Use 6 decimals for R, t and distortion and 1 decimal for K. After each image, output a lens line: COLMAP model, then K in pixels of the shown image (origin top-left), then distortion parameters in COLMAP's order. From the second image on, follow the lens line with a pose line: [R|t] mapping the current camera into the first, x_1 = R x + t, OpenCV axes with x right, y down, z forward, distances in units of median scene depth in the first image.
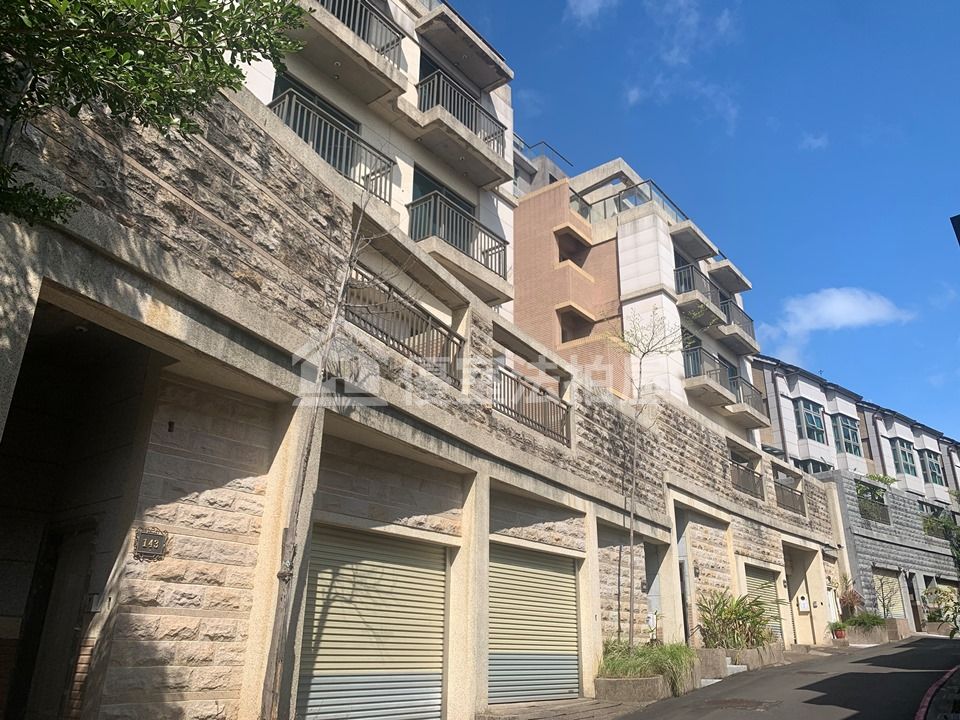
lens RADIAL K [[733.6, 0, 480.4], [0, 733.6, 356.7], [0, 0, 1]] dist [0.032192, -0.045611]
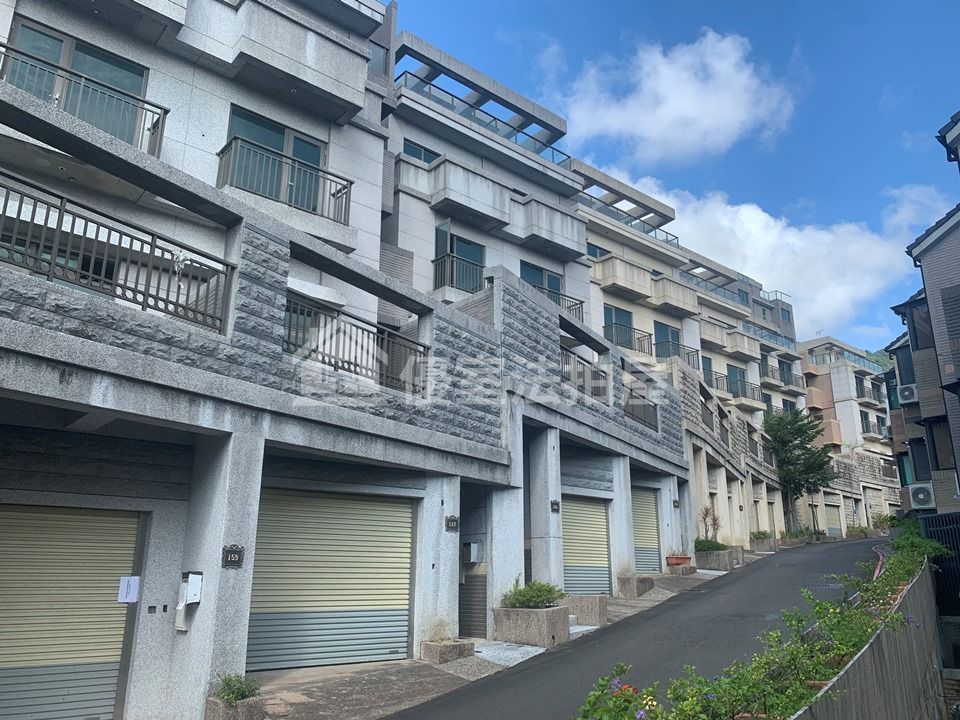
lens RADIAL K [[733.6, 0, 489.4], [0, 733.6, 367.2], [0, 0, 1]] dist [0.032192, -0.045611]
pose [[0.981808, -0.065163, -0.178344, -0.493835], [0.081779, 0.992806, 0.087455, -0.497111], [0.171362, -0.100449, 0.980074, -1.618166]]
